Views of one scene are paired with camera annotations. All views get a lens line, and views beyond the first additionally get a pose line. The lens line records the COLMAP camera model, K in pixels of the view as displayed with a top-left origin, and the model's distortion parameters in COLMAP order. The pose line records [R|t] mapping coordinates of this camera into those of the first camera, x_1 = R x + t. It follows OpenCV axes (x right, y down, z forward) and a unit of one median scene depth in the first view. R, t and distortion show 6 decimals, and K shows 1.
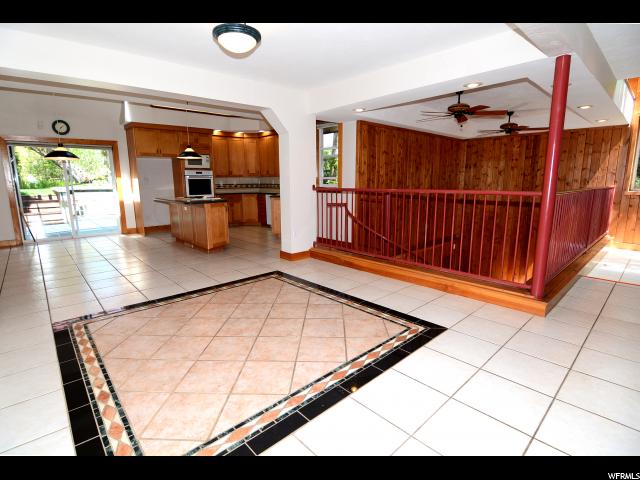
lens RADIAL K [[326.9, 0, 320.0], [0, 326.9, 240.0], [0, 0, 1]] dist [-0.009621, -0.000711]
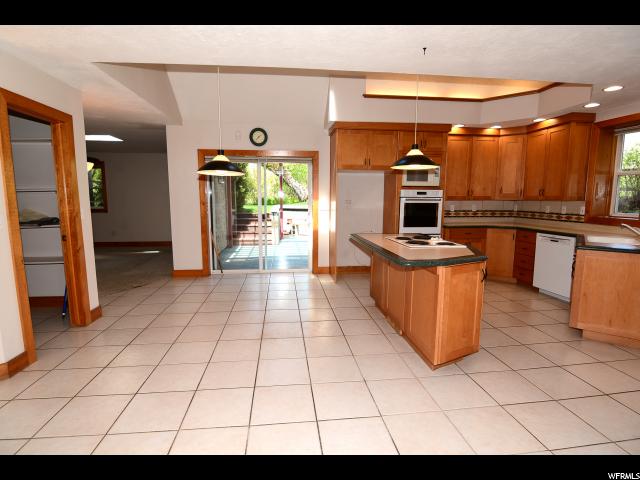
lens RADIAL K [[326.9, 0, 320.0], [0, 326.9, 240.0], [0, 0, 1]] dist [-0.009621, -0.000711]
pose [[0.816137, 0.084254, -0.571683, -0.157650], [-0.113378, 0.993432, -0.015449, -0.081207], [0.566626, 0.077425, 0.820329, 0.363925]]
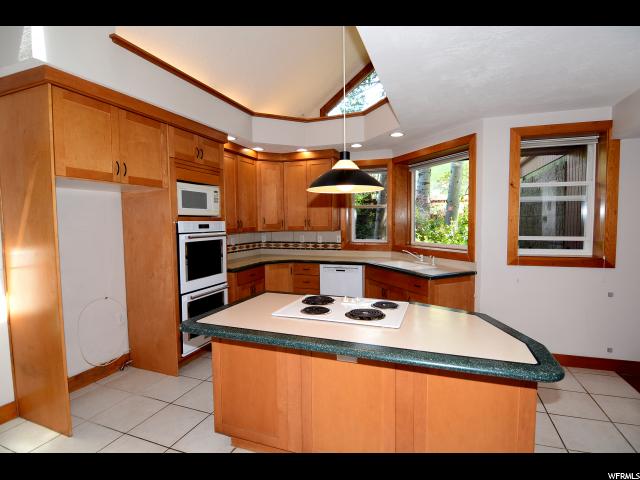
lens RADIAL K [[320.6, 0, 320.0], [0, 320.6, 240.0], [0, 0, 1]] dist [-0.002034, -0.000464]
pose [[0.887735, -0.028214, 0.459490, -0.423941], [0.086023, 0.990706, -0.105365, -0.128845], [-0.452246, 0.133063, 0.881911, 0.555564]]
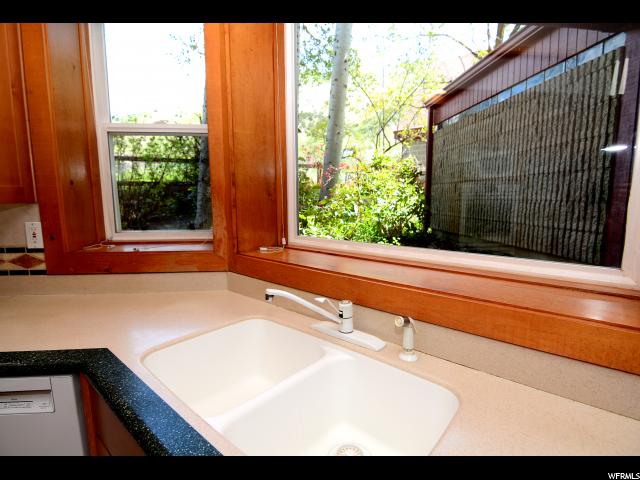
lens RADIAL K [[326.9, 0, 320.0], [0, 326.9, 240.0], [0, 0, 1]] dist [-0.009621, -0.000711]
pose [[0.614613, -0.095431, 0.783035, -0.153625], [0.136841, 0.990504, 0.013308, -0.170886], [-0.776869, 0.098972, 0.621835, 0.854478]]
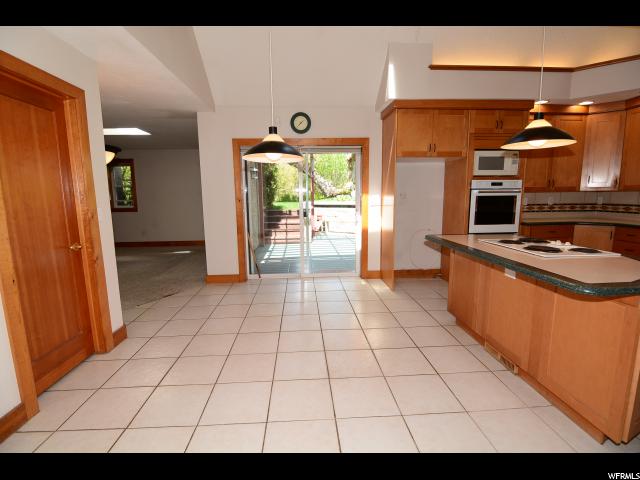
lens RADIAL K [[309.3, 0, 320.0], [0, 309.3, 240.0], [0, 0, 1]] dist [-0.017430, -0.000839]
pose [[0.784431, 0.087649, -0.613992, -0.277205], [-0.104788, 0.994462, 0.008086, -0.086972], [0.611300, 0.057996, 0.789271, 0.423918]]
